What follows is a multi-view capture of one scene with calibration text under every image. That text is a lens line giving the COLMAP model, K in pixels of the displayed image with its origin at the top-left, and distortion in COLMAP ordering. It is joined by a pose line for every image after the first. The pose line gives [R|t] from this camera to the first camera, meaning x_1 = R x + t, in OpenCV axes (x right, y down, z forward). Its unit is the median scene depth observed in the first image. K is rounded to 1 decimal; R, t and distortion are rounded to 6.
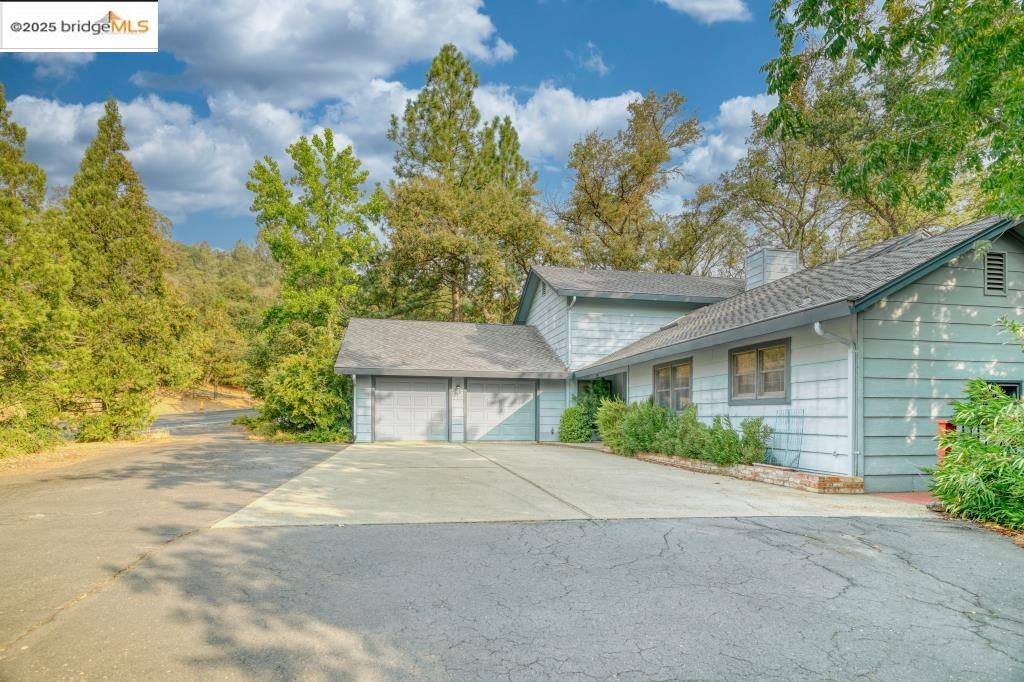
lens RADIAL K [[528.7, 0, 510.7], [0, 528.7, 438.6], [0, 0, 1]] dist [-0.003188, 0.000629]
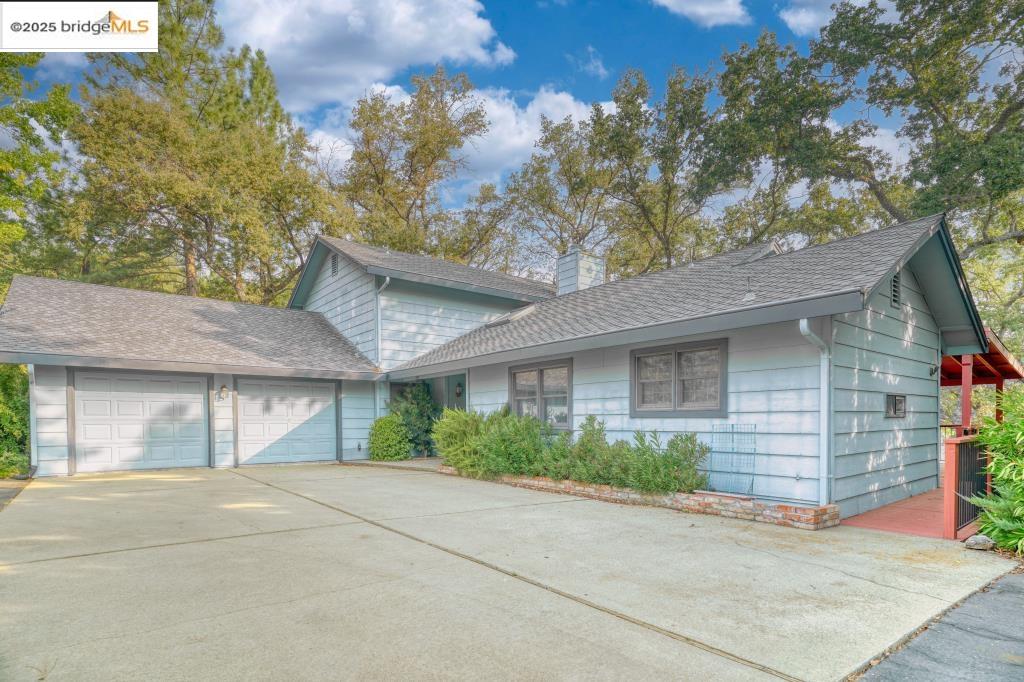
lens RADIAL K [[528.7, 0, 510.7], [0, 528.7, 438.6], [0, 0, 1]] dist [-0.003188, 0.000629]
pose [[0.888988, -0.025059, 0.457244, -0.083063], [0.027927, 0.999610, 0.000488, -0.021435], [-0.457078, 0.012335, 0.889341, 0.209755]]
